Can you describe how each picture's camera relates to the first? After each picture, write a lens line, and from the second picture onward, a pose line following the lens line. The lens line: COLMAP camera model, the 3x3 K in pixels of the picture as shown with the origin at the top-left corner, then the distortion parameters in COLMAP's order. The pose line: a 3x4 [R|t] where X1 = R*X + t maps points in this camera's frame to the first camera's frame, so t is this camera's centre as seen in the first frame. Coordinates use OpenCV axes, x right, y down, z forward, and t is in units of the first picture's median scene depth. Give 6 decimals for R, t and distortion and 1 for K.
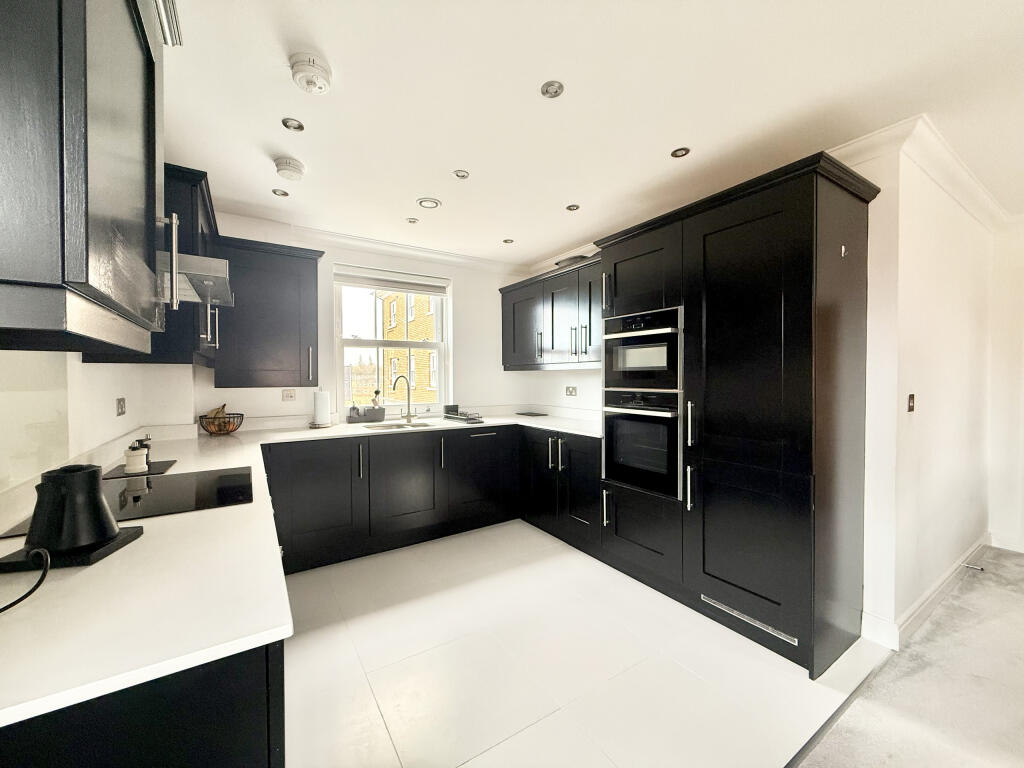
lens RADIAL K [[406.4, 0, 512.2], [0, 406.4, 387.2], [0, 0, 1]] dist [-0.001619, 0.000427]
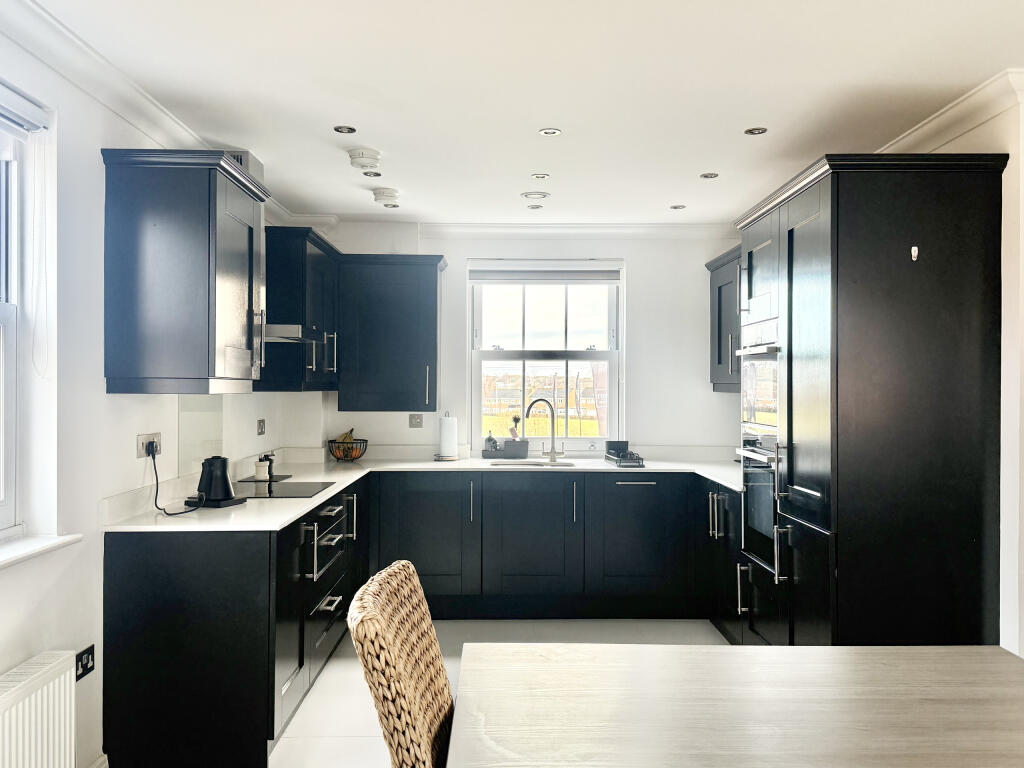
lens RADIAL K [[917.7, 0, 512.3], [0, 917.7, 387.0], [0, 0, 1]] dist [0.030538, -0.014093]
pose [[0.844563, 0.007576, -0.535402, 0.604025], [-0.019453, 0.999674, -0.016540, -0.021294], [0.535102, 0.024384, 0.844435, -0.480363]]
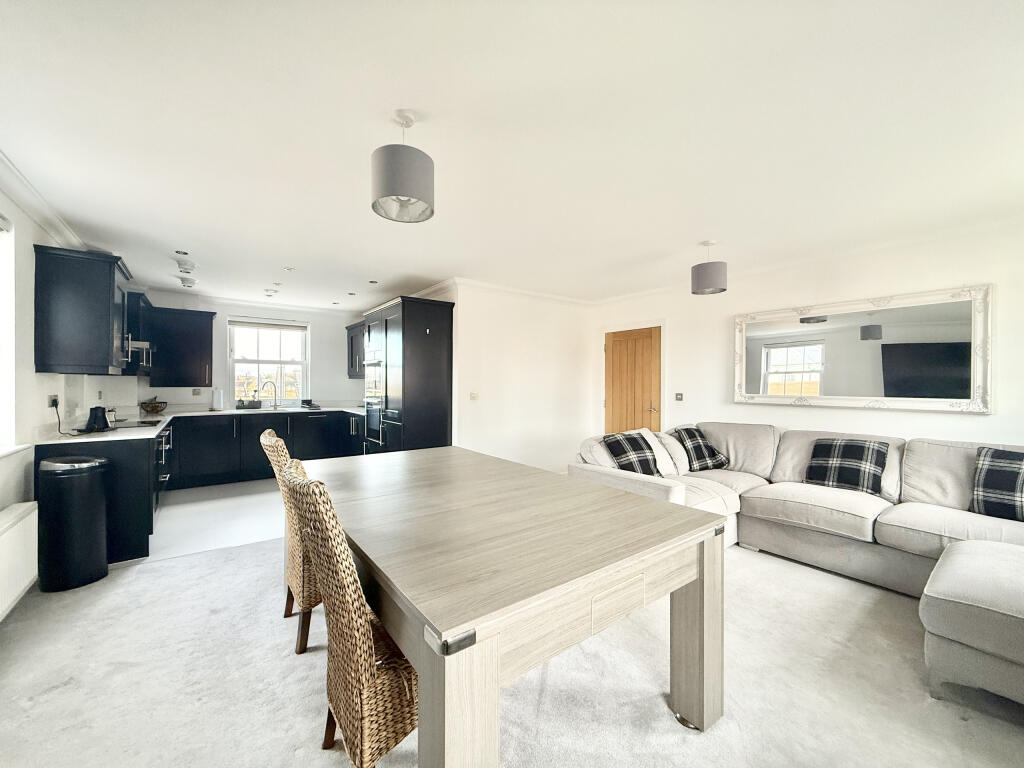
lens RADIAL K [[406.4, 0, 514.7], [0, 406.4, 385.7], [0, 0, 1]] dist [-0.001619, 0.000427]
pose [[0.997123, 0.009341, 0.075228, 0.622947], [-0.008184, 0.999844, -0.015673, 0.008077], [-0.075363, 0.015012, 0.997043, -0.769022]]
